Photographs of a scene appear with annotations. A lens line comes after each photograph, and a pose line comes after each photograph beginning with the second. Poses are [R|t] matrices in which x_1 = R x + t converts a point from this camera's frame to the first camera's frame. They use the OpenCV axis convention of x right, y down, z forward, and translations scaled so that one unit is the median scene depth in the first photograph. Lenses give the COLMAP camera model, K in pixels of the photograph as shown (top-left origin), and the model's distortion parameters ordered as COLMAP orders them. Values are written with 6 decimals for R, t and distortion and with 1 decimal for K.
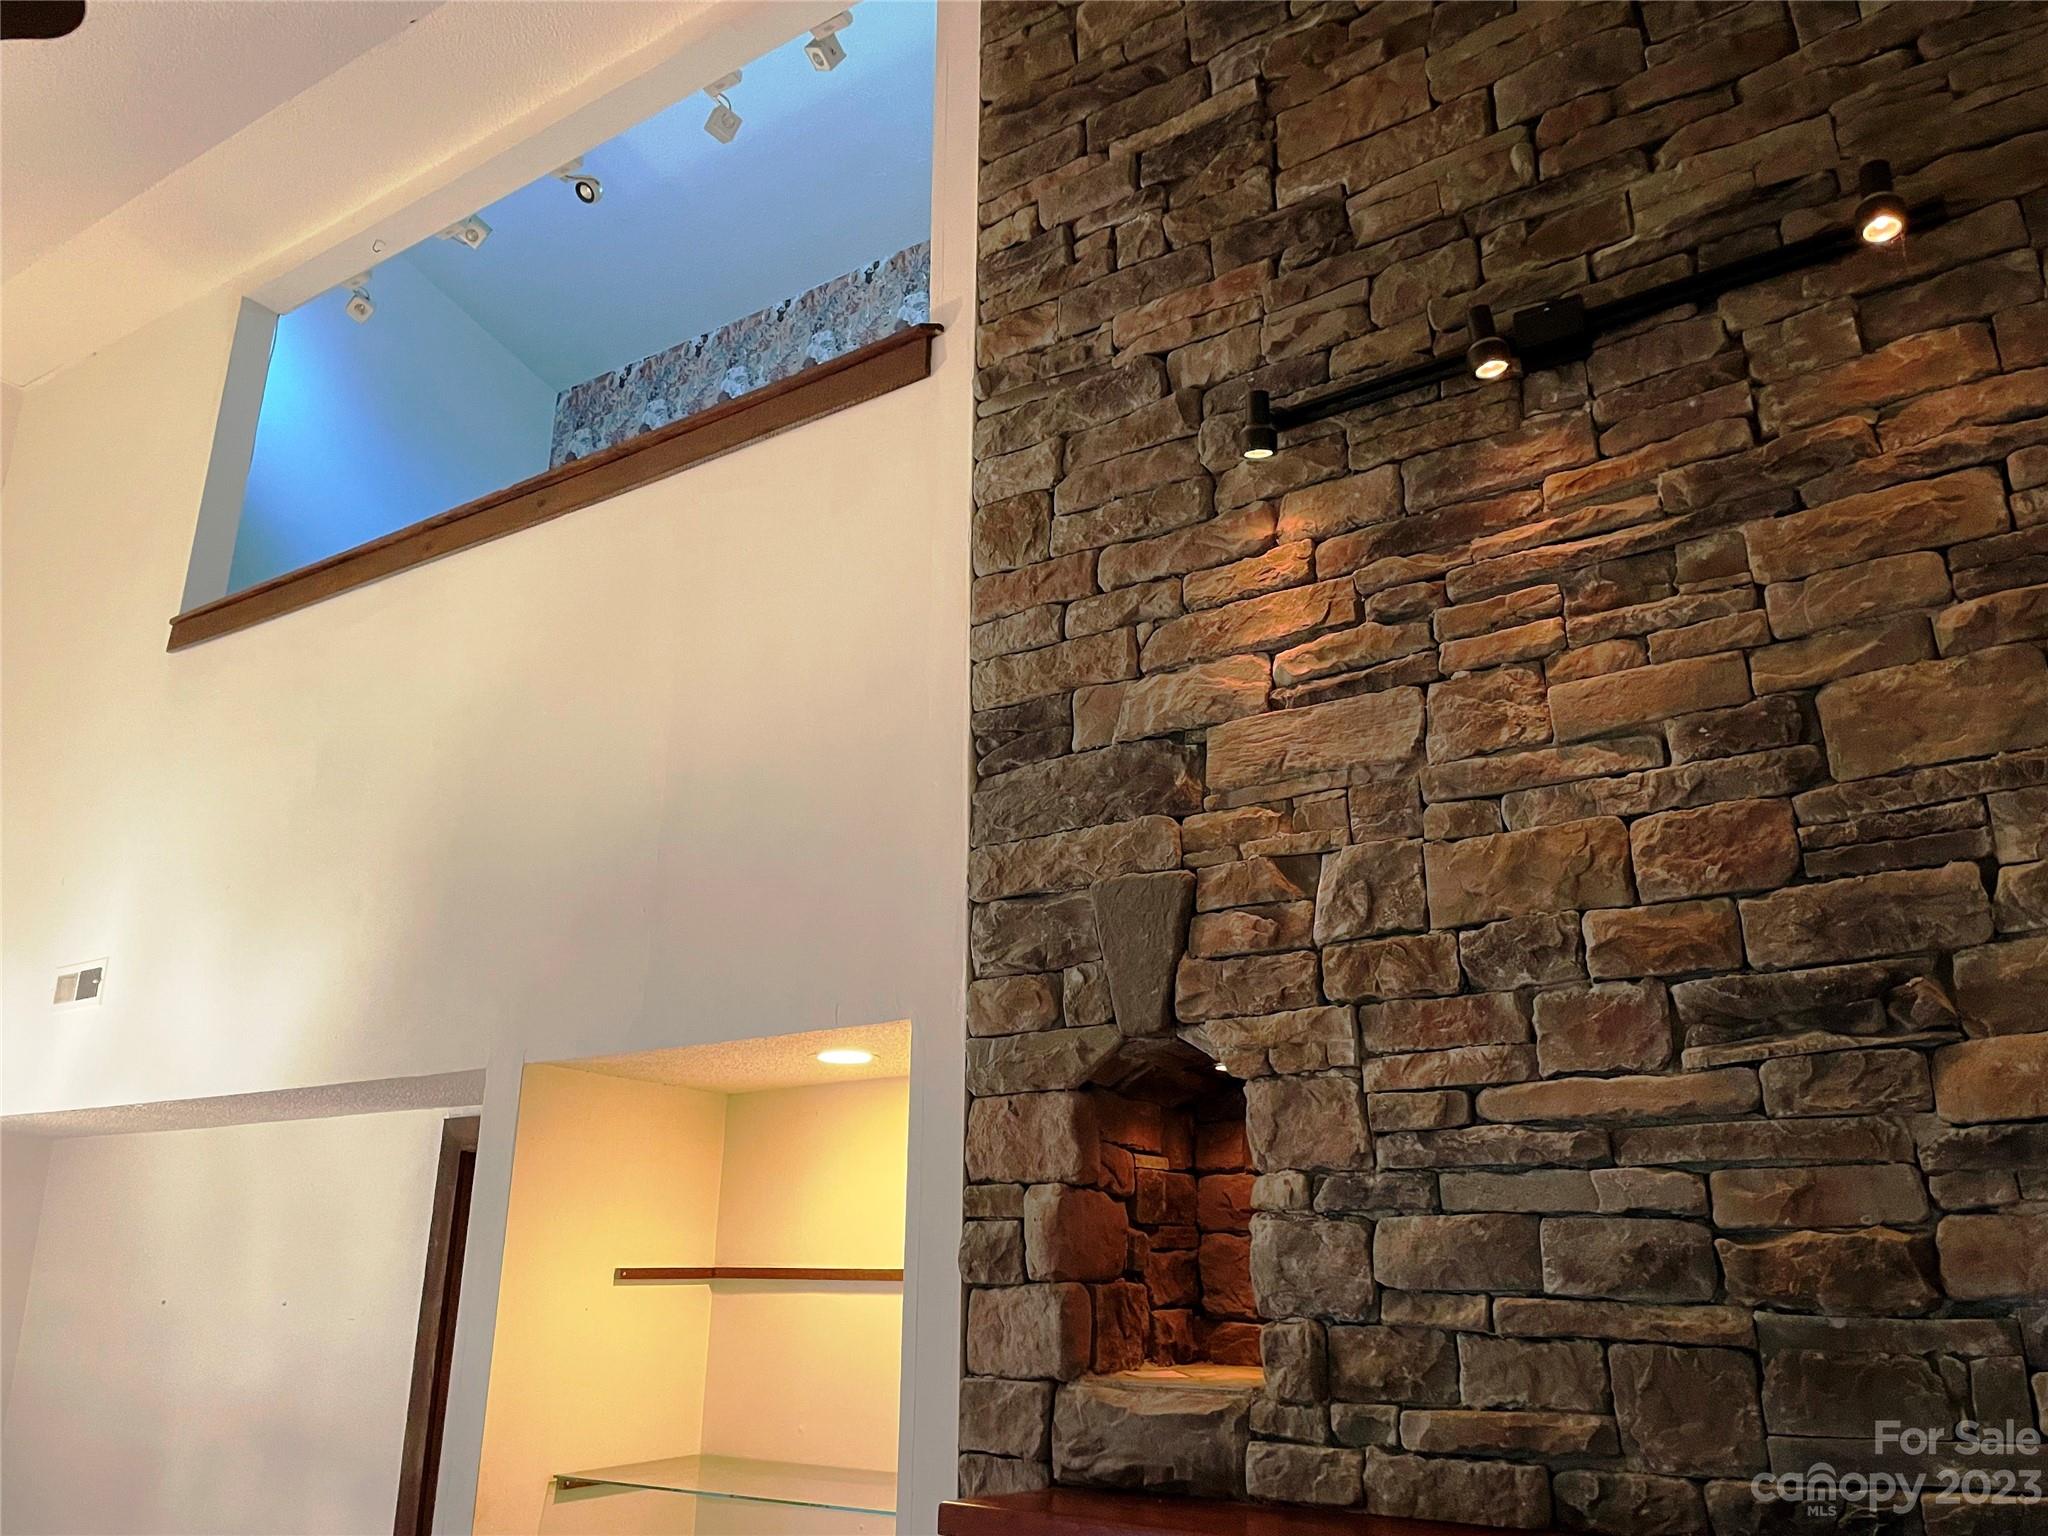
lens RADIAL K [[1562.7, 0, 1030.8], [0, 1562.7, 761.4], [0, 0, 1]] dist [0.100282, -0.137466]
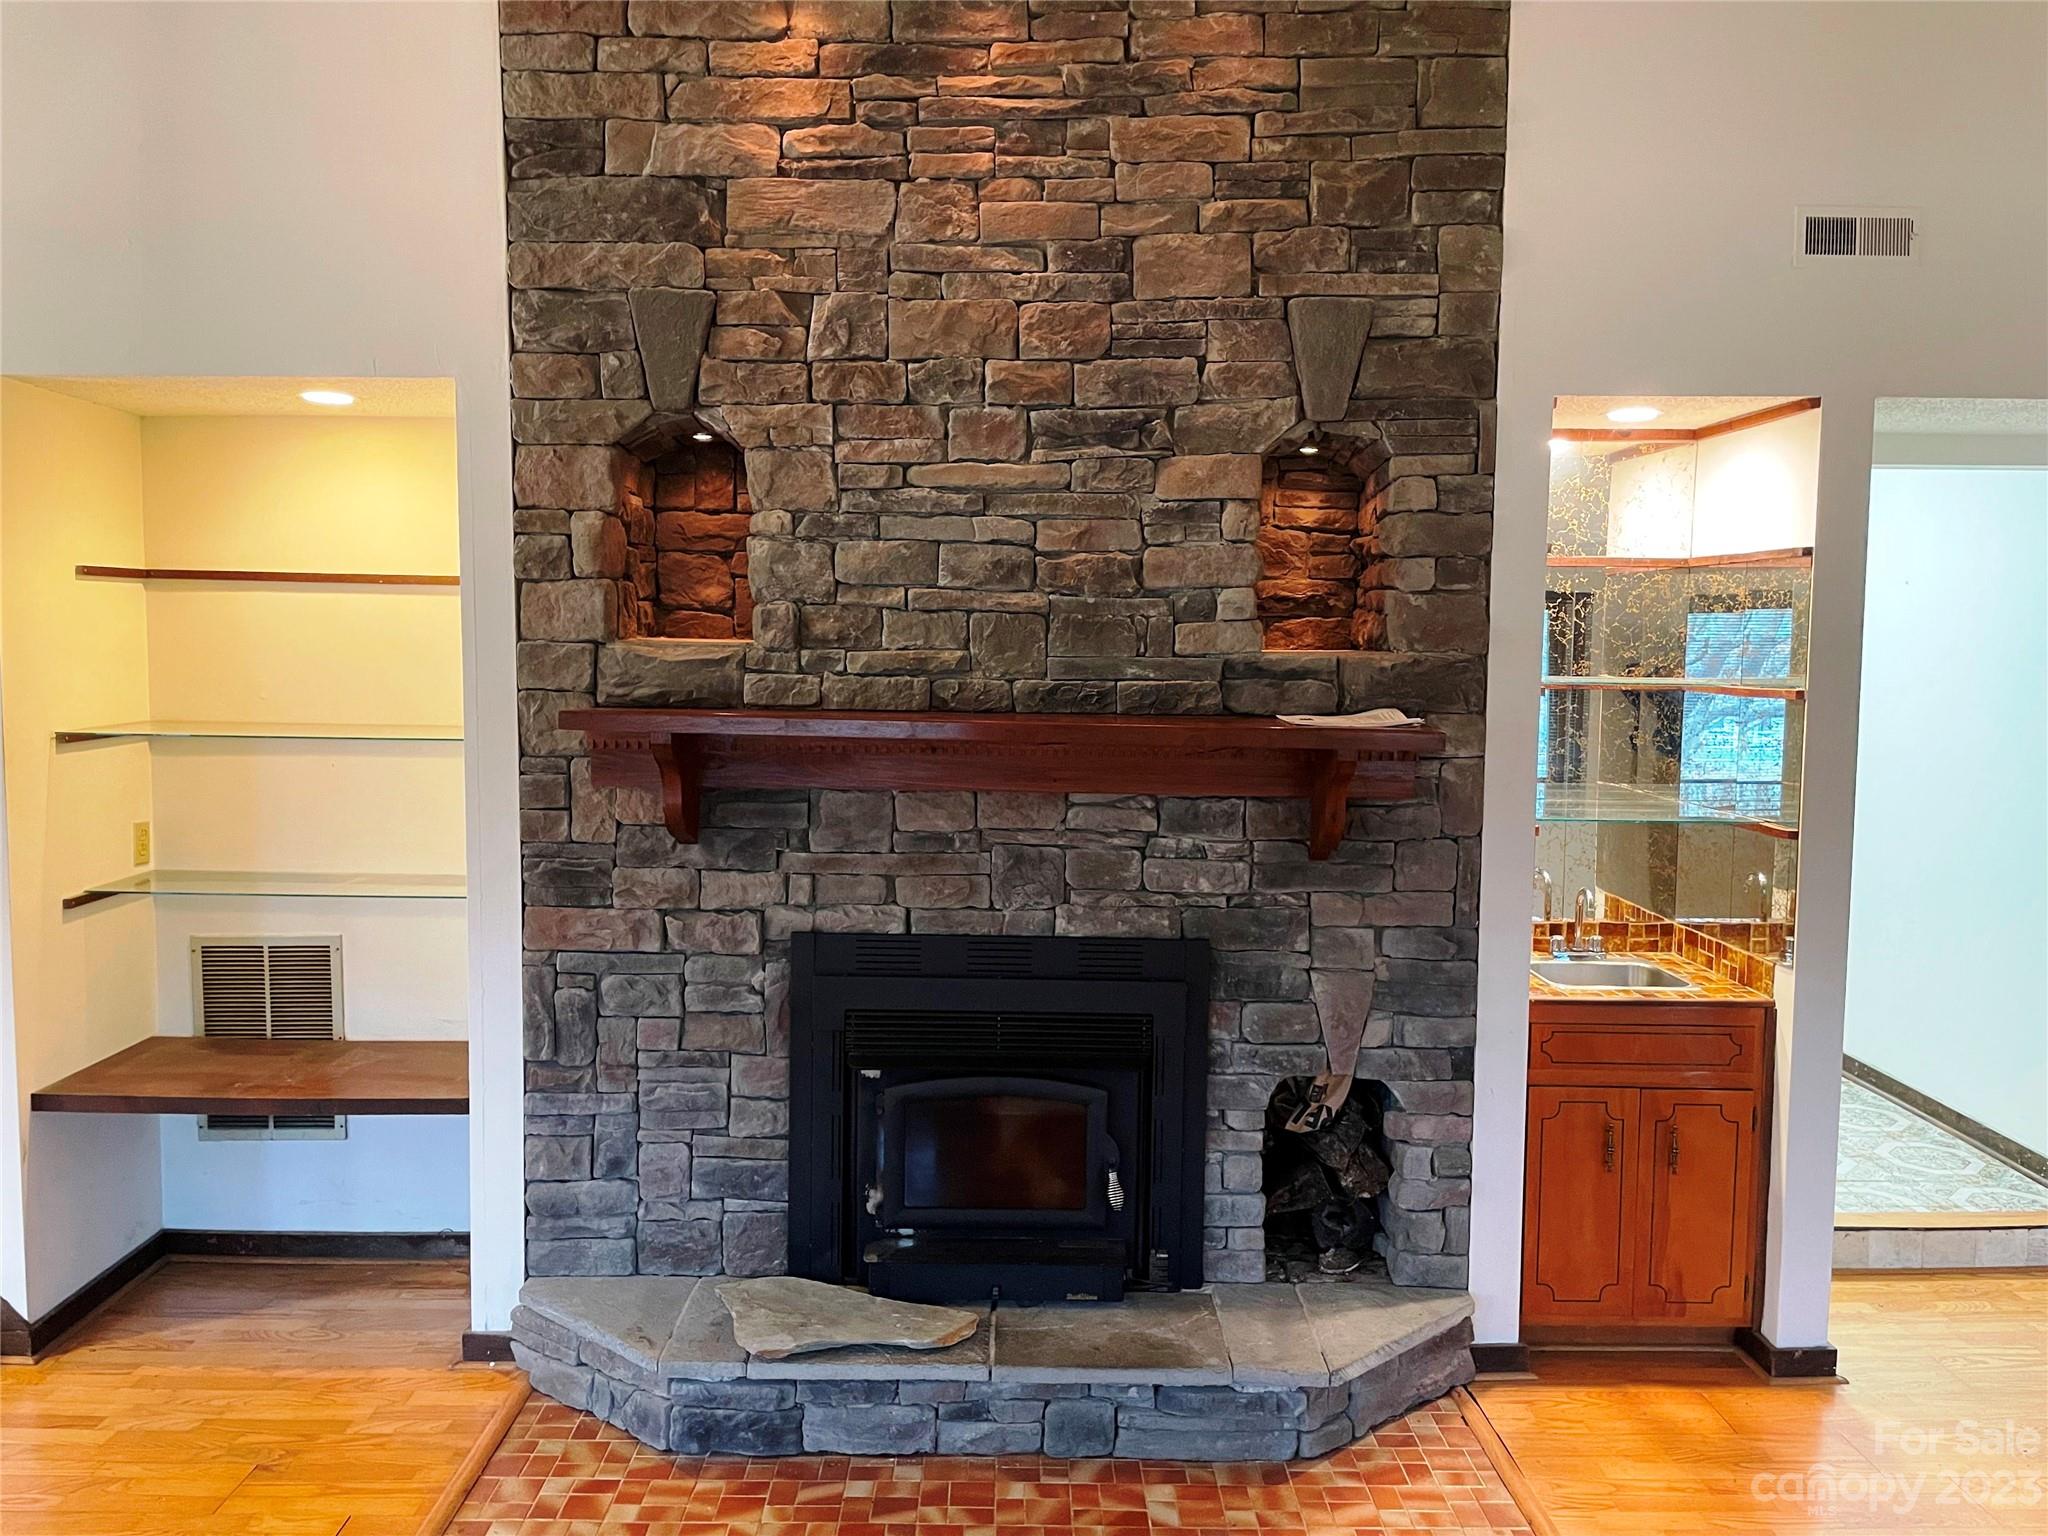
lens RADIAL K [[1562.7, 0, 1030.8], [0, 1562.7, 761.4], [0, 0, 1]] dist [0.100282, -0.137466]
pose [[0.838791, -0.038829, 0.543066, -0.470539], [-0.175819, 0.924696, 0.337676, -0.071359], [-0.515283, -0.378721, 0.768800, -0.386224]]
